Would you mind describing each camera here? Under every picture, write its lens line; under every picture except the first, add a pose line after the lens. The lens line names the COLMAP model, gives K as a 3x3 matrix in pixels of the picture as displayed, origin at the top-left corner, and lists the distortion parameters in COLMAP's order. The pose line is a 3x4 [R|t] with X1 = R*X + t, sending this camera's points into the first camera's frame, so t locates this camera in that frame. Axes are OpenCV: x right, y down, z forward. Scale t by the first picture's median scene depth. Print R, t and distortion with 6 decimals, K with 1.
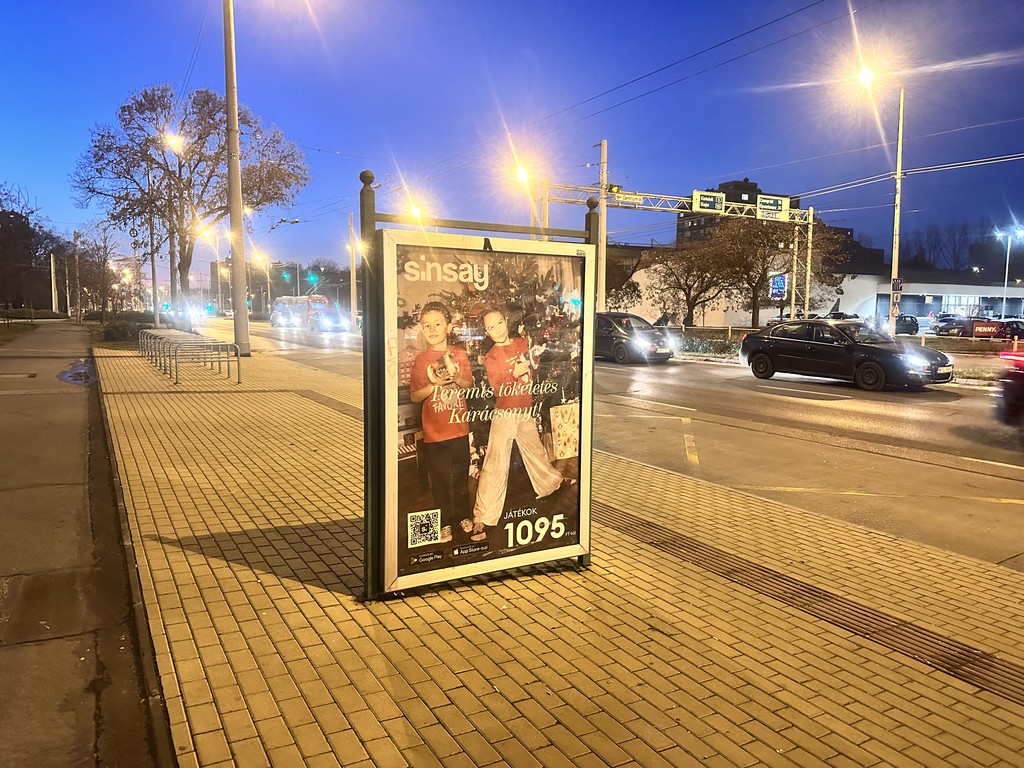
lens RADIAL K [[724.2, 0, 504.5], [0, 724.2, 384.5], [0, 0, 1]] dist [0.055144, -0.071151]
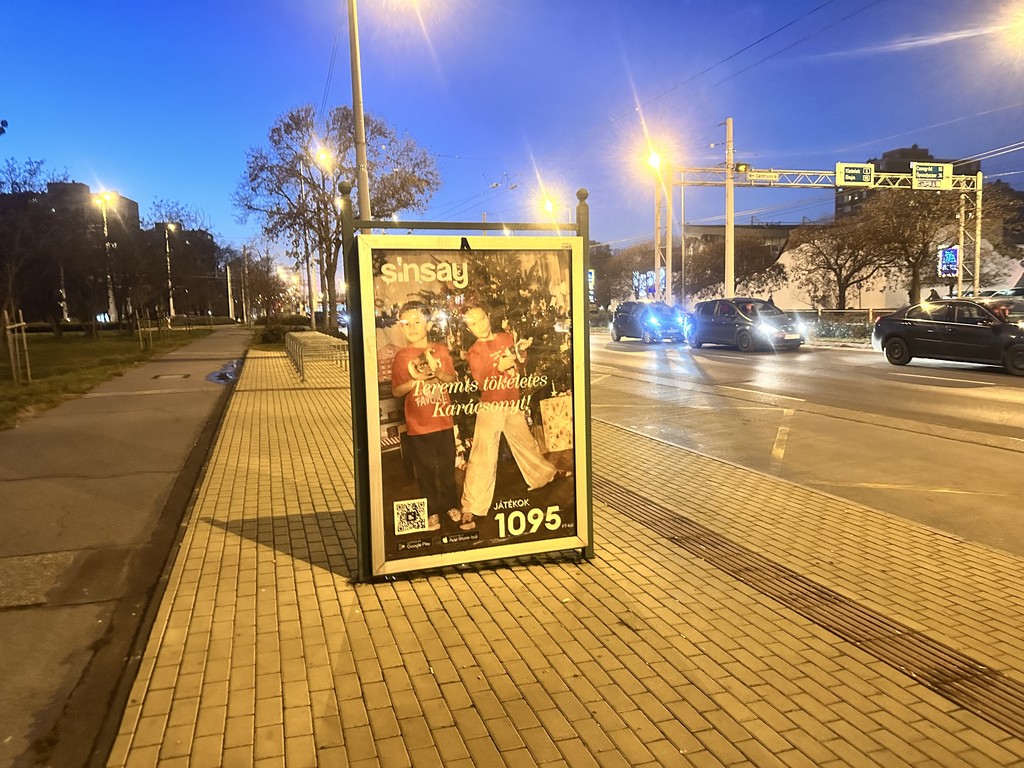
lens RADIAL K [[724.2, 0, 496.0], [0, 724.2, 377.8], [0, 0, 1]] dist [0.055144, -0.071151]
pose [[0.977482, -0.017319, -0.210307, 0.167099], [0.017511, 0.999846, -0.000951, 0.000213], [0.210291, -0.002753, 0.977635, -0.001273]]
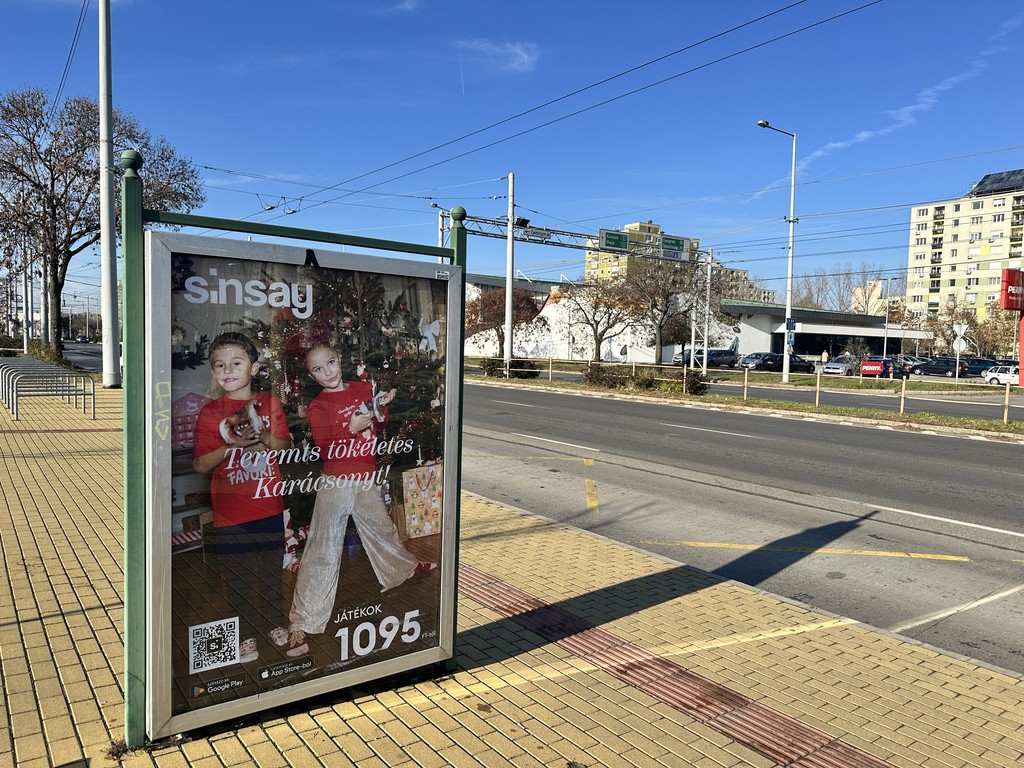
lens RADIAL K [[724.2, 0, 513.3], [0, 724.2, 389.1], [0, 0, 1]] dist [0.055144, -0.071151]
pose [[0.991302, 0.008351, 0.131338, 0.061676], [-0.003388, 0.999273, -0.037967, -0.021034], [-0.131560, 0.037192, 0.990610, 0.165104]]
